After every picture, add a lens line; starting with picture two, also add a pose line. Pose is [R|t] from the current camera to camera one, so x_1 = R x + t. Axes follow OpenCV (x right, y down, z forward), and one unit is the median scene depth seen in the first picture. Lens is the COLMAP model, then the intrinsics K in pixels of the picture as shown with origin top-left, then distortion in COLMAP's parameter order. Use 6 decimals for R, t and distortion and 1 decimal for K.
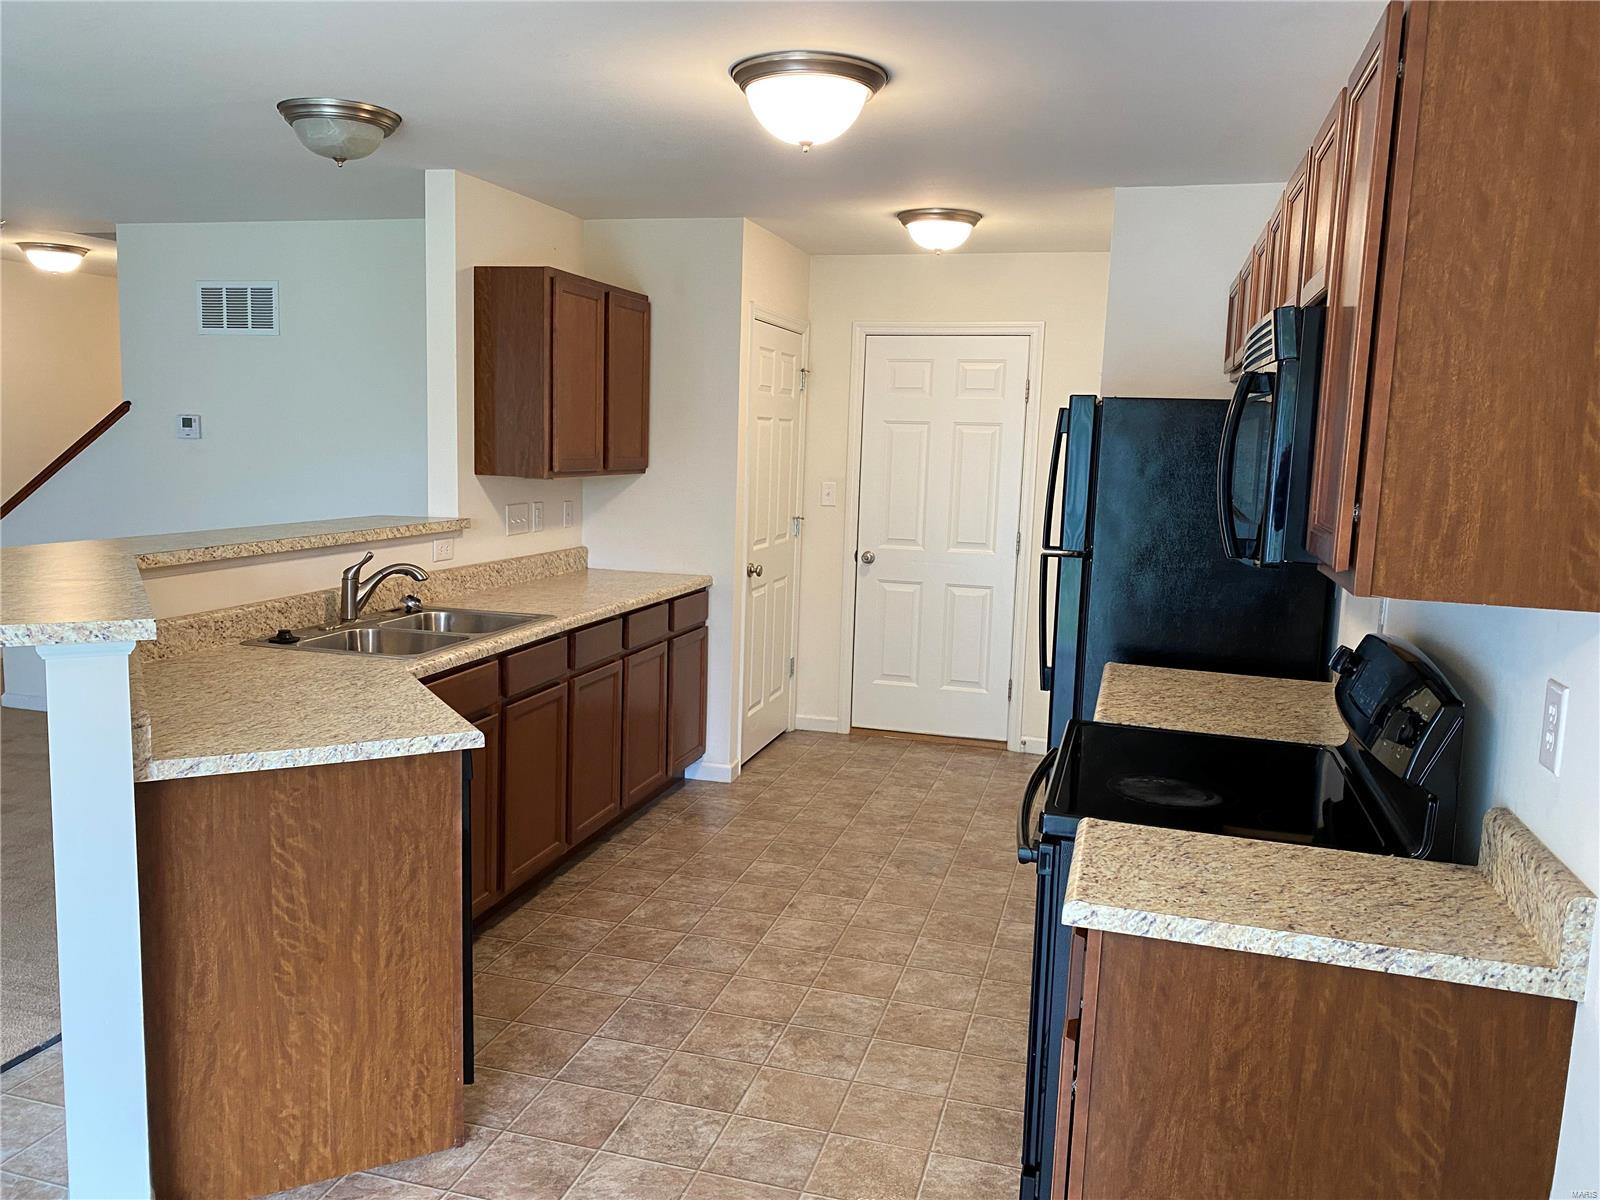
lens RADIAL K [[1222.7, 0, 788.2], [0, 1222.7, 594.0], [0, 0, 1]] dist [0.018197, -0.002471]
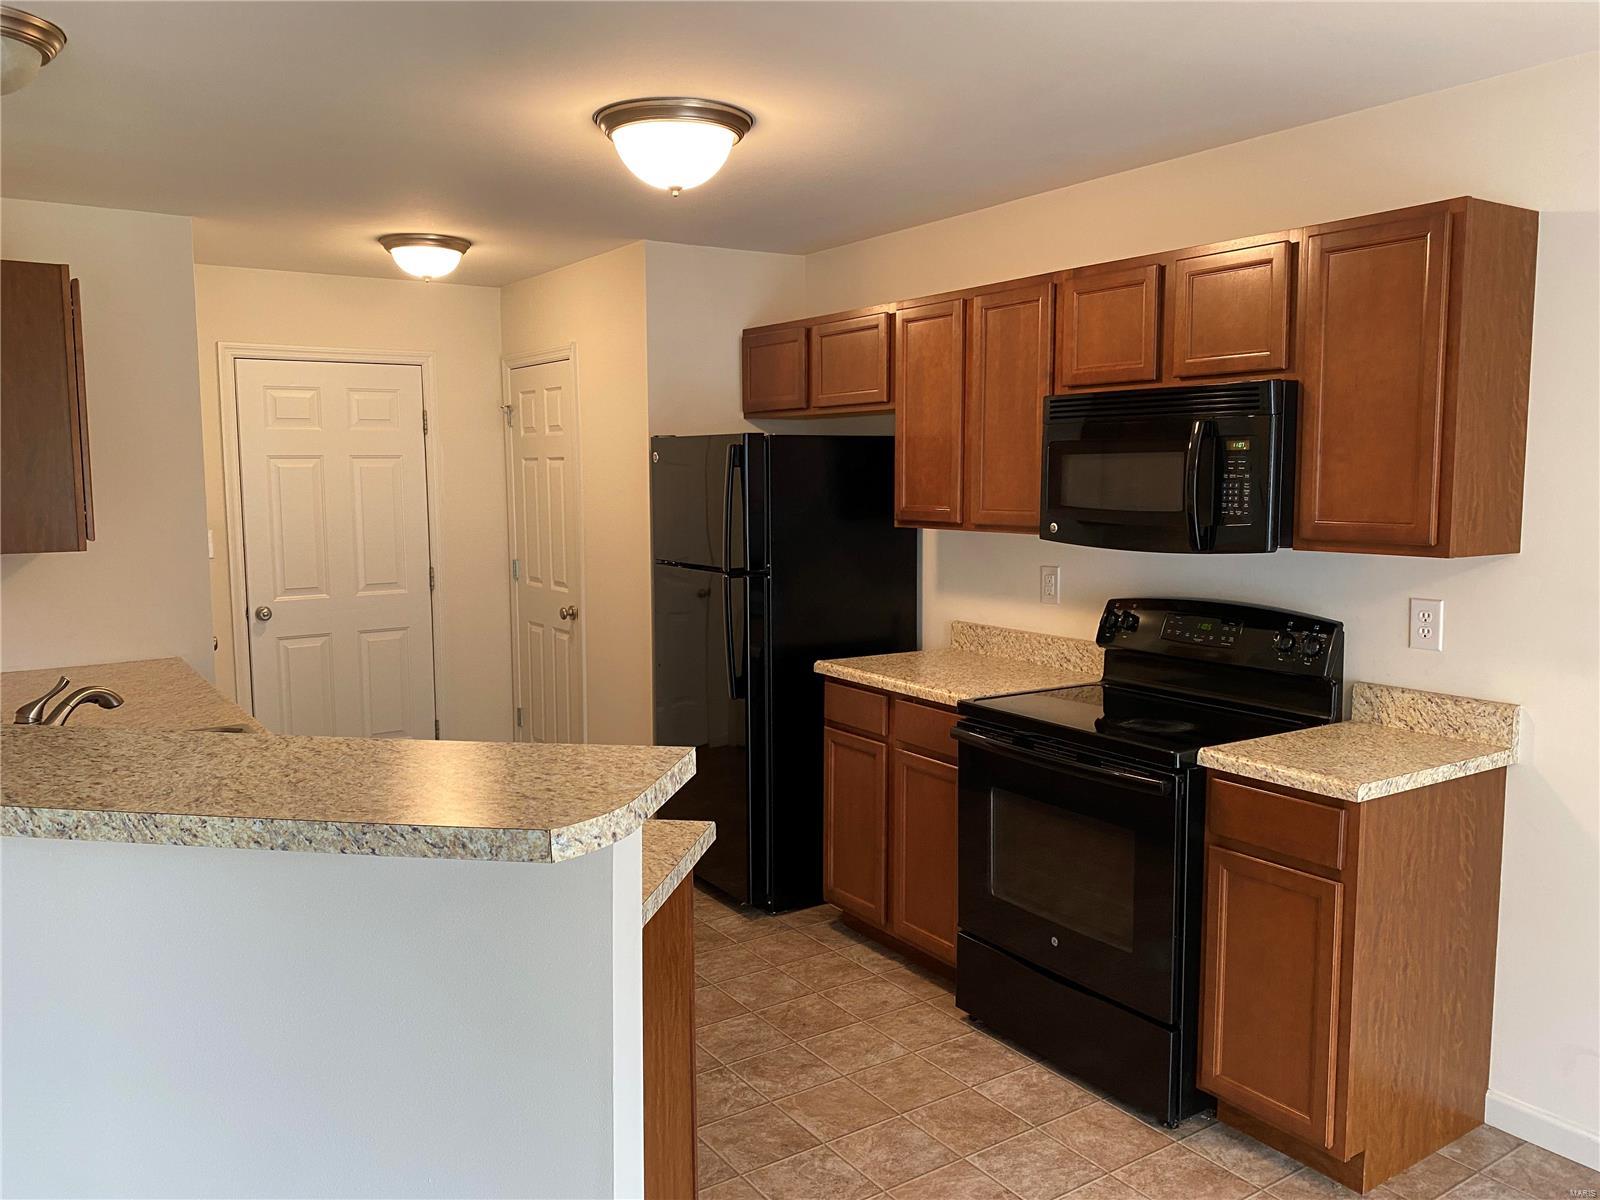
lens RADIAL K [[1222.7, 0, 788.2], [0, 1222.7, 594.0], [0, 0, 1]] dist [0.018197, -0.002471]
pose [[0.643633, -0.113451, 0.756879, -0.889669], [0.125076, 0.991248, 0.042220, -0.085123], [-0.755045, 0.067493, 0.652190, 0.372486]]
